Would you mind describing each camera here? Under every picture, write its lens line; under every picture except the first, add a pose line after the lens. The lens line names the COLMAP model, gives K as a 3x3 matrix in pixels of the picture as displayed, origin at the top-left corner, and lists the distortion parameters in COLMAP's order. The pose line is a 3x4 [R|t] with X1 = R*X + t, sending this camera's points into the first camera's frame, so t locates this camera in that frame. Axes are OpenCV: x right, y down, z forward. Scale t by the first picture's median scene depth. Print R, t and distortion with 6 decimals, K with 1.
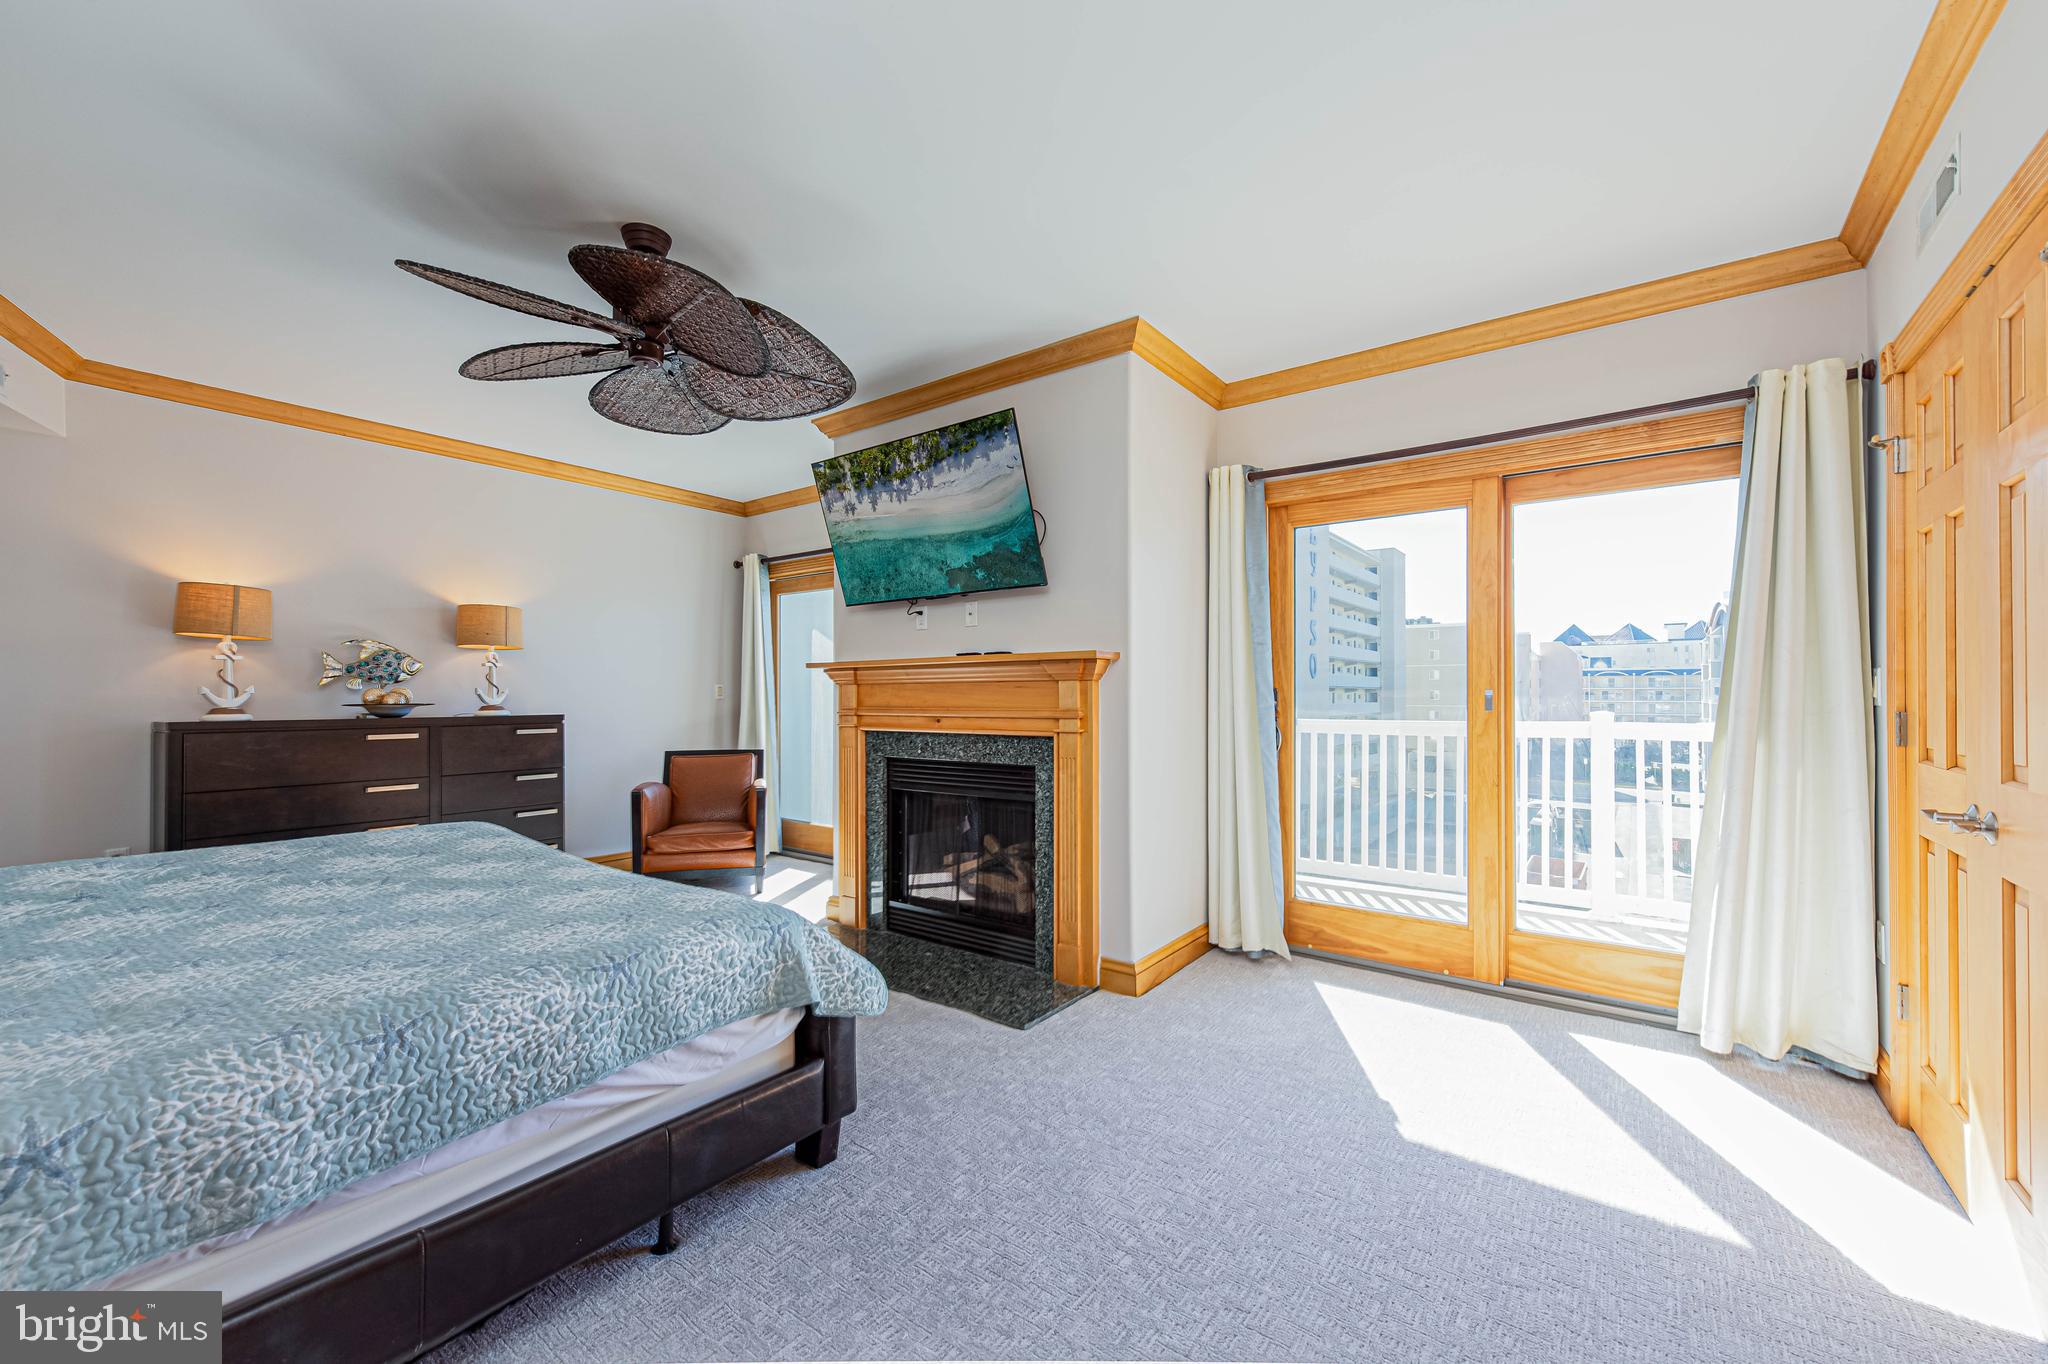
lens RADIAL K [[834.0, 0, 971.1], [0, 834.0, 693.1], [0, 0, 1]] dist [0.002453, -0.000052]
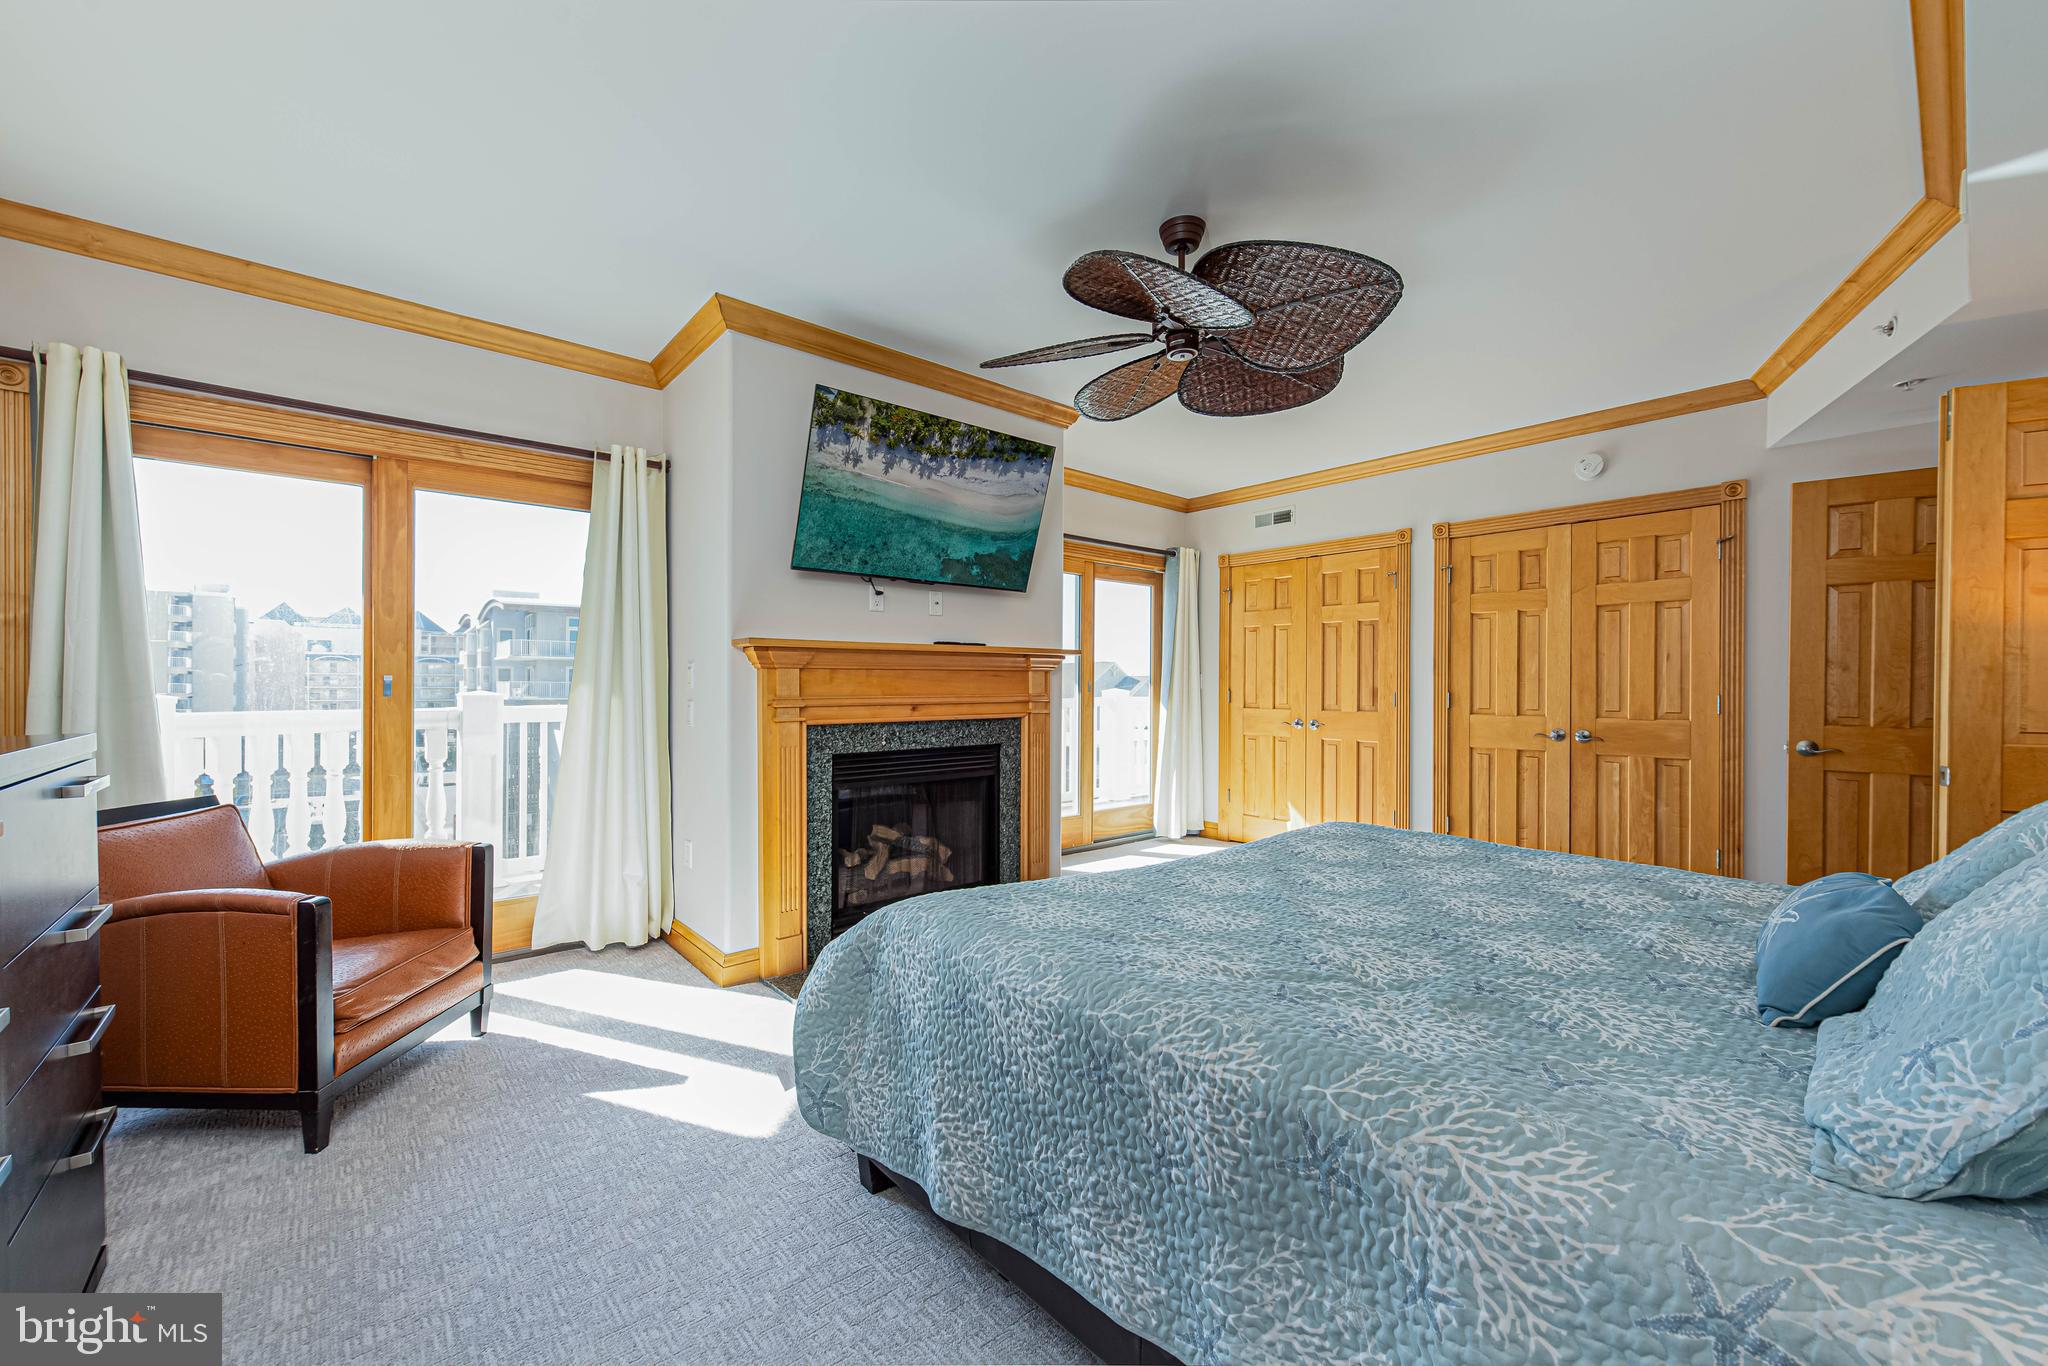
lens RADIAL K [[795.5, 0, 1016.0], [0, 795.5, 688.1], [0, 0, 1]] dist [0.000414, -0.000327]
pose [[0.176509, -0.001249, 0.984298, -0.929921], [-0.006109, 0.999979, 0.002365, 0.006599], [-0.984280, -0.006431, 0.176498, 0.717363]]
